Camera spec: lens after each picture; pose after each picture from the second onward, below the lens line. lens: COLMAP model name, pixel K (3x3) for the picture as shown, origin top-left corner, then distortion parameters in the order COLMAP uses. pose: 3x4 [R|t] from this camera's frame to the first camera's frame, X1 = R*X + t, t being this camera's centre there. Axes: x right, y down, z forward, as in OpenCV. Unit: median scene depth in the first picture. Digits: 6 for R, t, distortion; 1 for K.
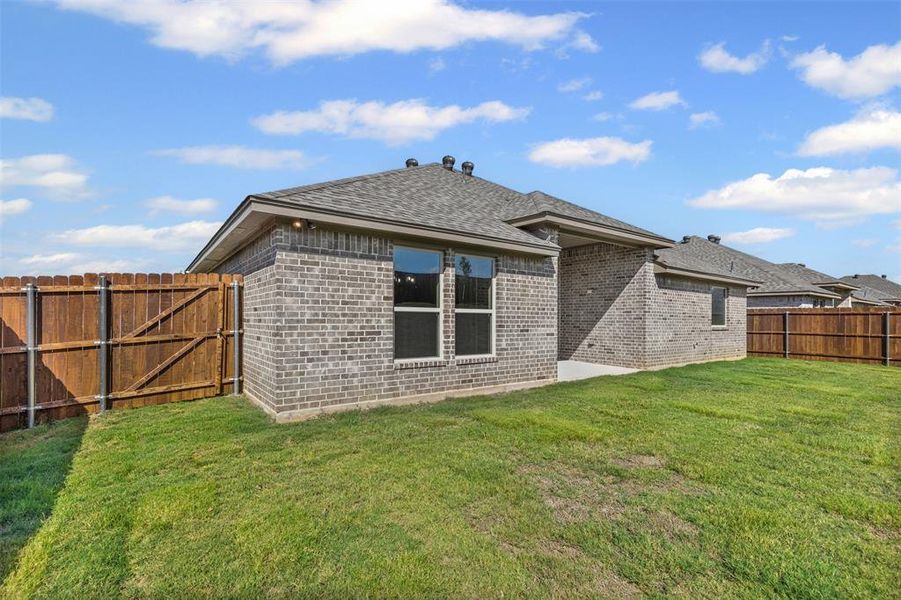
lens RADIAL K [[411.1, 0, 453.1], [0, 411.1, 325.3], [0, 0, 1]] dist [0.002177, 0.000279]
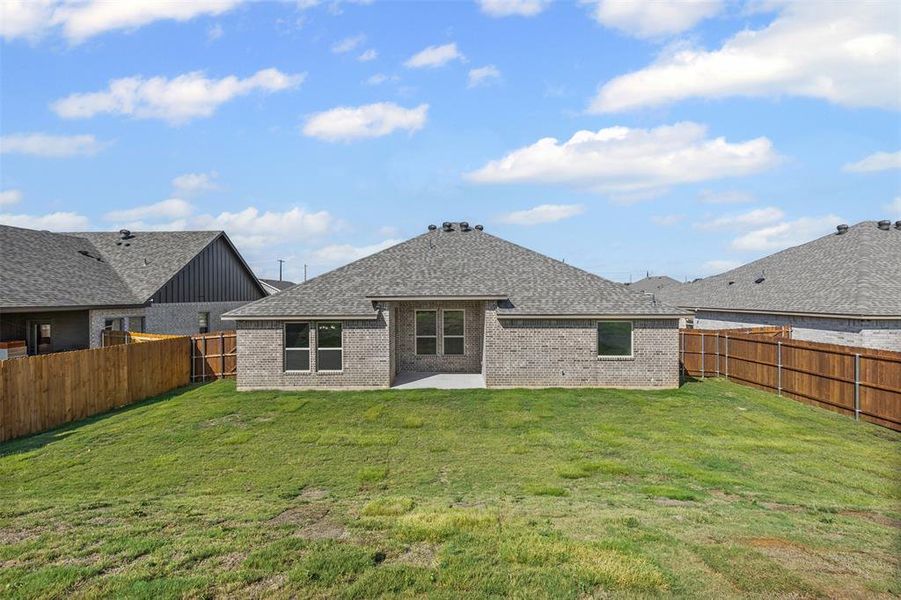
lens RADIAL K [[409.1, 0, 448.2], [0, 409.1, 298.8], [0, 0, 1]] dist [0.003626, -0.000031]
pose [[0.801378, -0.010427, -0.598067, 1.734715], [-0.000368, 0.999839, -0.017925, -0.245841], [0.598158, 0.014585, 0.801246, -0.280367]]
